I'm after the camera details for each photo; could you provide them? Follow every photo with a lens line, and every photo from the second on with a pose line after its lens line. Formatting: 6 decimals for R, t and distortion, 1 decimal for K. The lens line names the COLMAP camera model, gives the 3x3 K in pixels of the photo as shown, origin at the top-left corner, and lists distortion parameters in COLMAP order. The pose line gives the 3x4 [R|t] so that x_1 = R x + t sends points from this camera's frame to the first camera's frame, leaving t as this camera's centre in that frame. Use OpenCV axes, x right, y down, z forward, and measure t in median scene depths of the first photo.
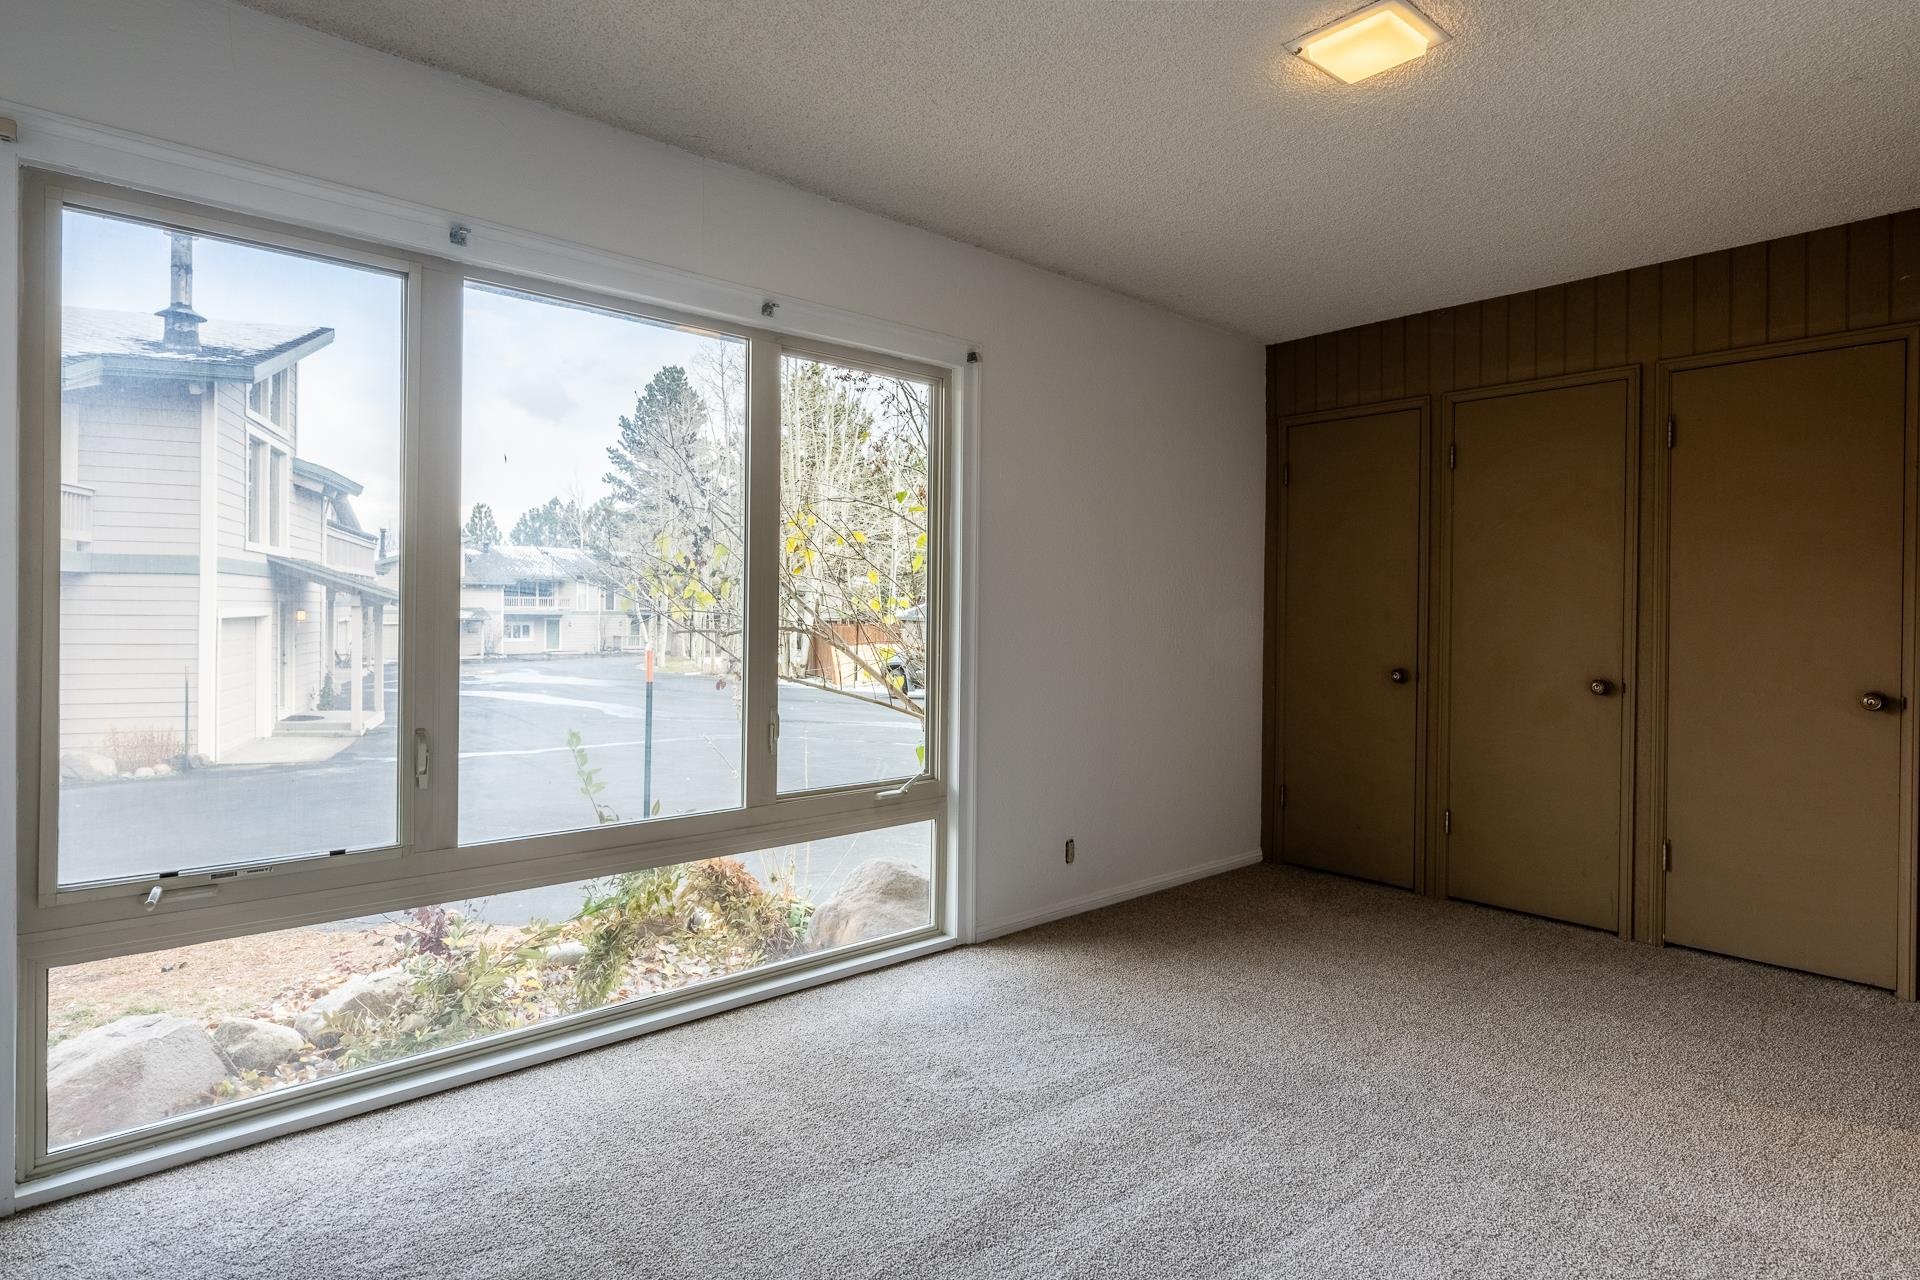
lens RADIAL K [[1014.1, 0, 962.9], [0, 1014.1, 610.7], [0, 0, 1]] dist [-0.000552, 0.001152]
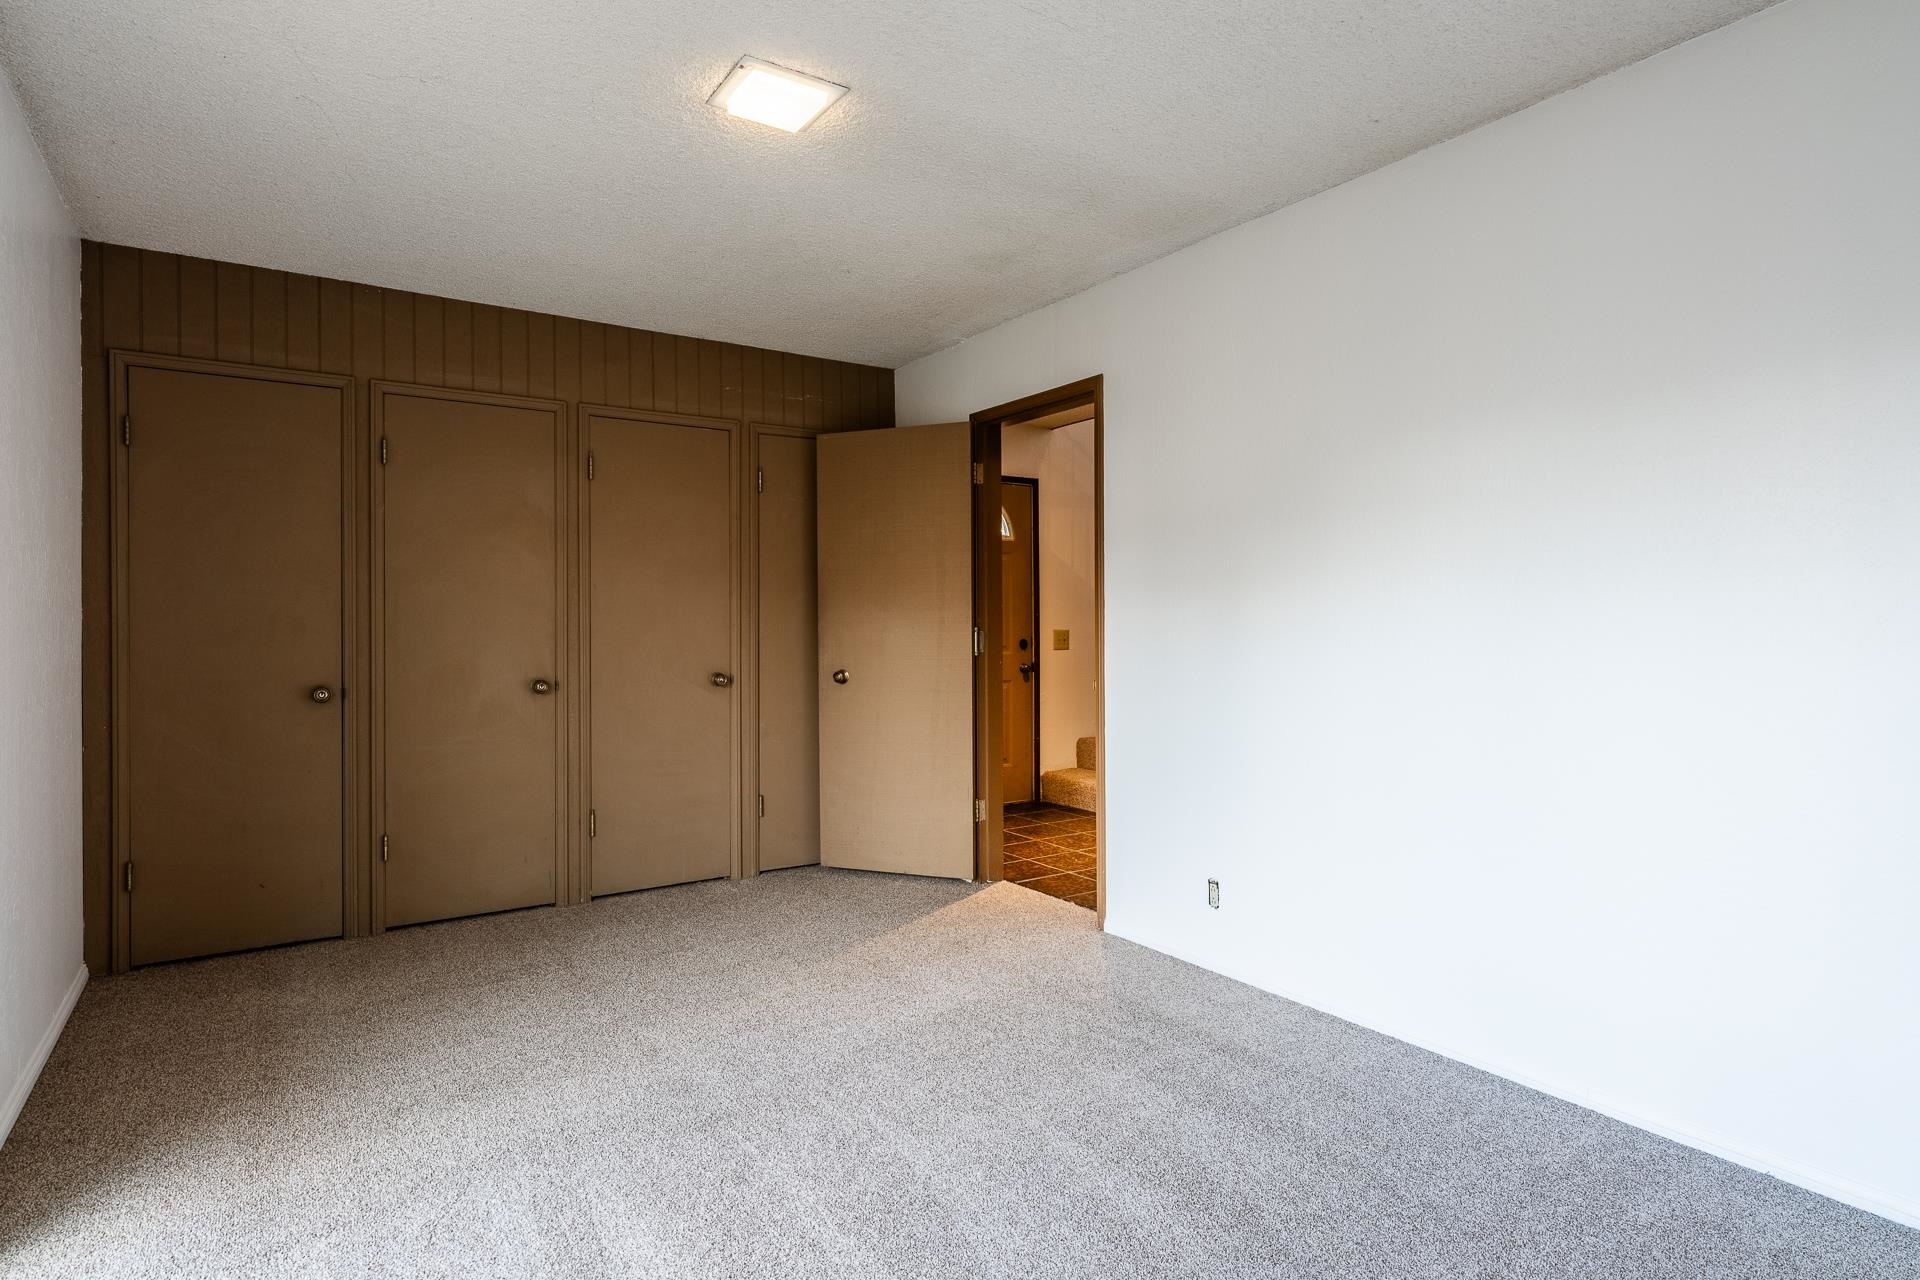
lens RADIAL K [[1010.0, 0, 960.6], [0, 1010.0, 618.8], [0, 0, 1]] dist [-0.003788, 0.000768]
pose [[0.131208, -0.007092, 0.991329, -0.405040], [0.004965, 0.999967, 0.006496, -0.003100], [-0.991342, 0.004070, 0.131239, 0.407622]]
